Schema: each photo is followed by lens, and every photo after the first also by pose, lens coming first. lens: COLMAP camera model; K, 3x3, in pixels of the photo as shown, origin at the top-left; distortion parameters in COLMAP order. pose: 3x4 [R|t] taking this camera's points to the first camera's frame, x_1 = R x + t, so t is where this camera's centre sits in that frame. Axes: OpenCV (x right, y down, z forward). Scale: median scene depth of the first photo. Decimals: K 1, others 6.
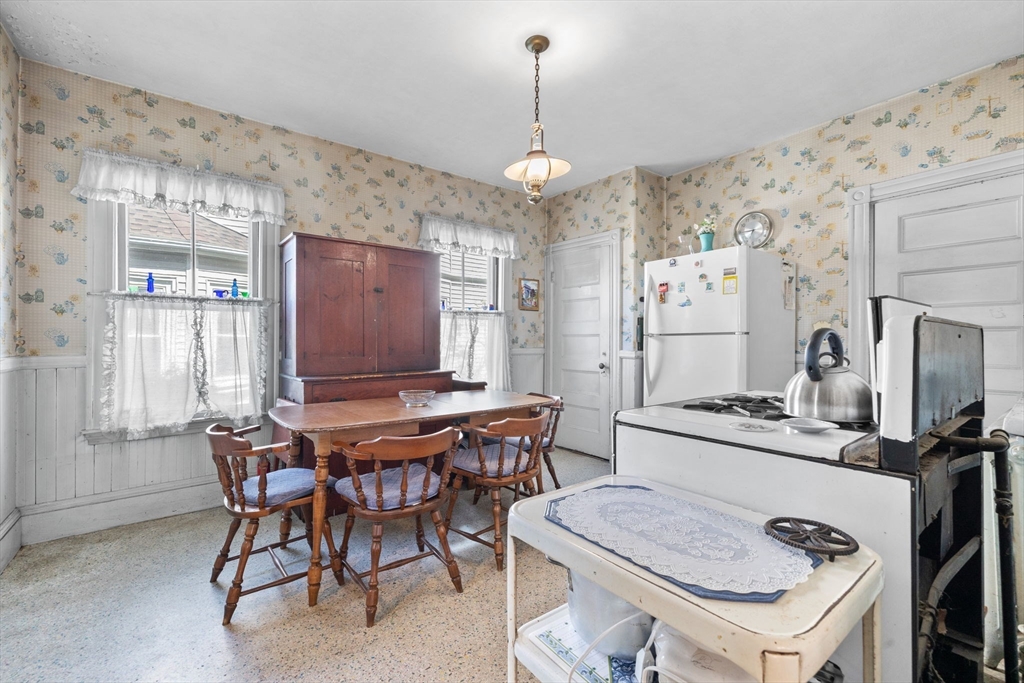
lens RADIAL K [[444.3, 0, 514.0], [0, 444.3, 337.8], [0, 0, 1]] dist [0.000452, -0.000427]
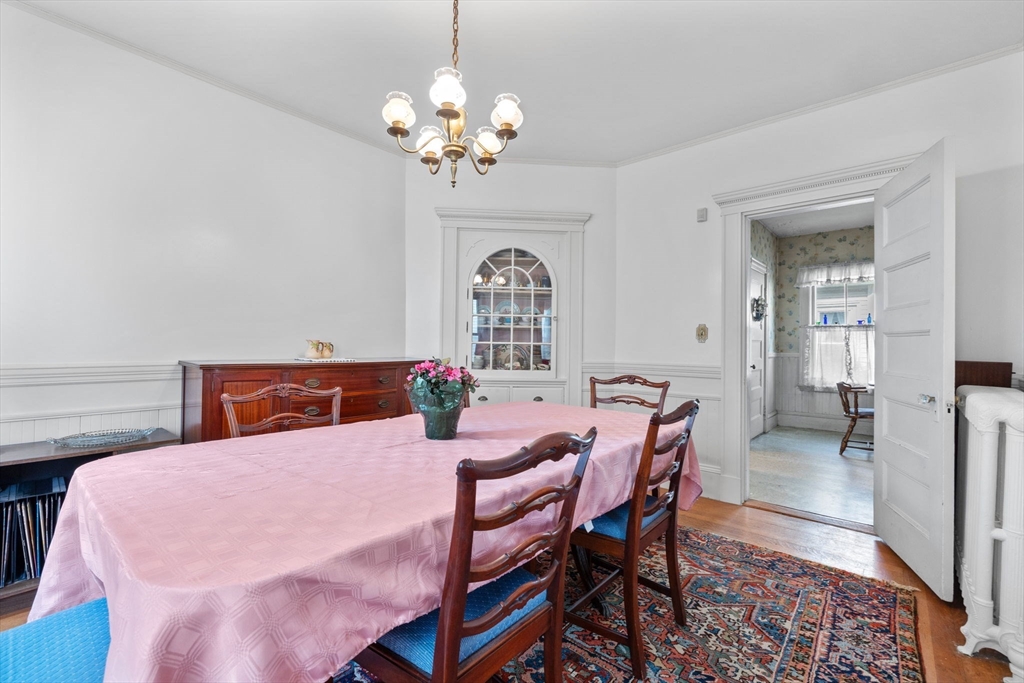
lens RADIAL K [[444.3, 0, 509.8], [0, 444.3, 341.5], [0, 0, 1]] dist [0.000452, -0.000427]
pose [[0.202332, 0.000998, -0.979316, 0.953193], [-0.003009, 0.999995, 0.000397, -0.014977], [0.979312, 0.002866, 0.202334, -0.903793]]
